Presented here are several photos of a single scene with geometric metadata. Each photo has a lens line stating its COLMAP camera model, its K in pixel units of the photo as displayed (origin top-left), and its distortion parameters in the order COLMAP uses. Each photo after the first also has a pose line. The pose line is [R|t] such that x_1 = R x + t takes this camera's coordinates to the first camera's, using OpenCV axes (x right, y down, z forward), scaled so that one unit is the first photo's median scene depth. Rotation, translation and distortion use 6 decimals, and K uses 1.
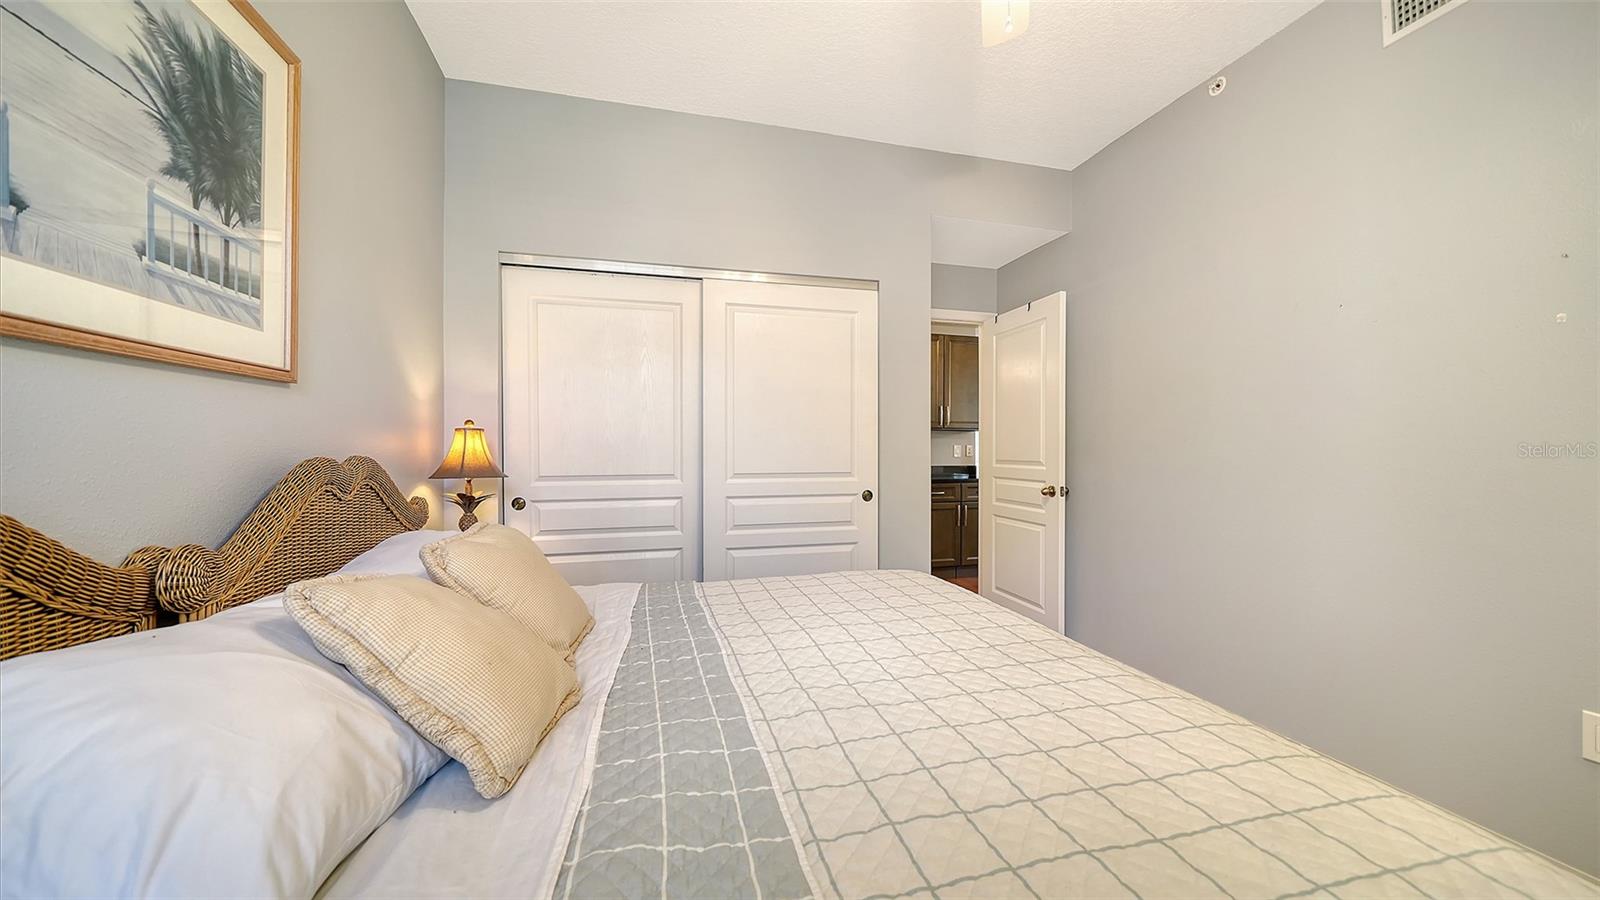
lens RADIAL K [[574.8, 0, 793.8], [0, 574.8, 448.5], [0, 0, 1]] dist [-0.019794, 0.000150]
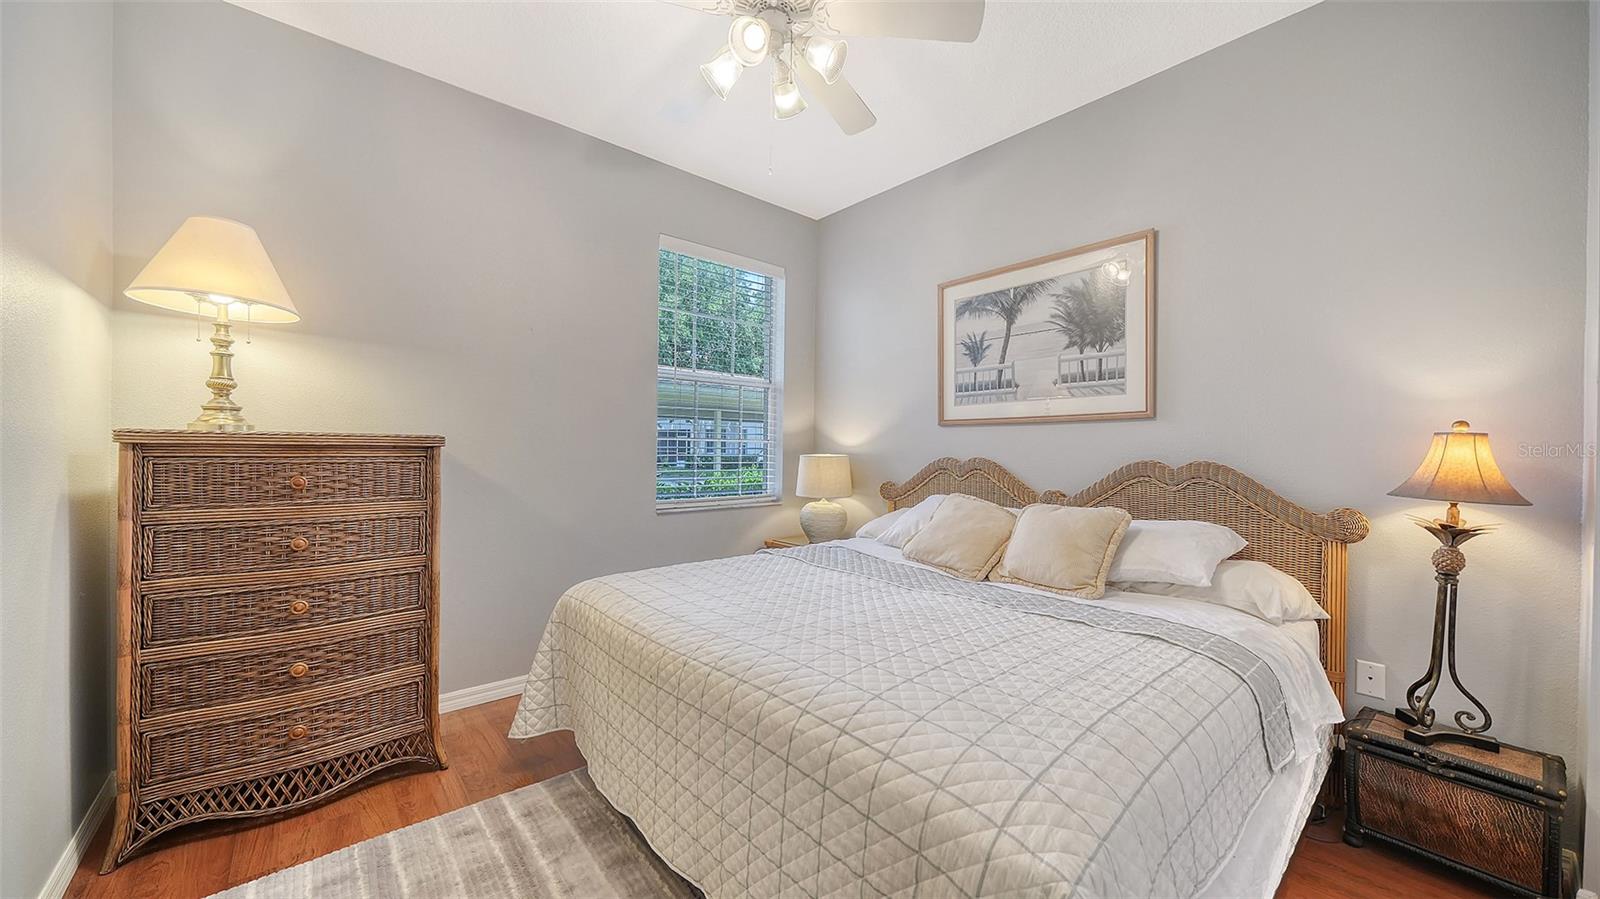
lens RADIAL K [[574.8, 0, 806.6], [0, 574.8, 448.9], [0, 0, 1]] dist [-0.019794, 0.000150]
pose [[-0.898064, -0.009294, -0.439767, 1.030555], [-0.010148, 0.999948, -0.000409, -0.012141], [0.439748, 0.004096, -0.898112, 2.630701]]
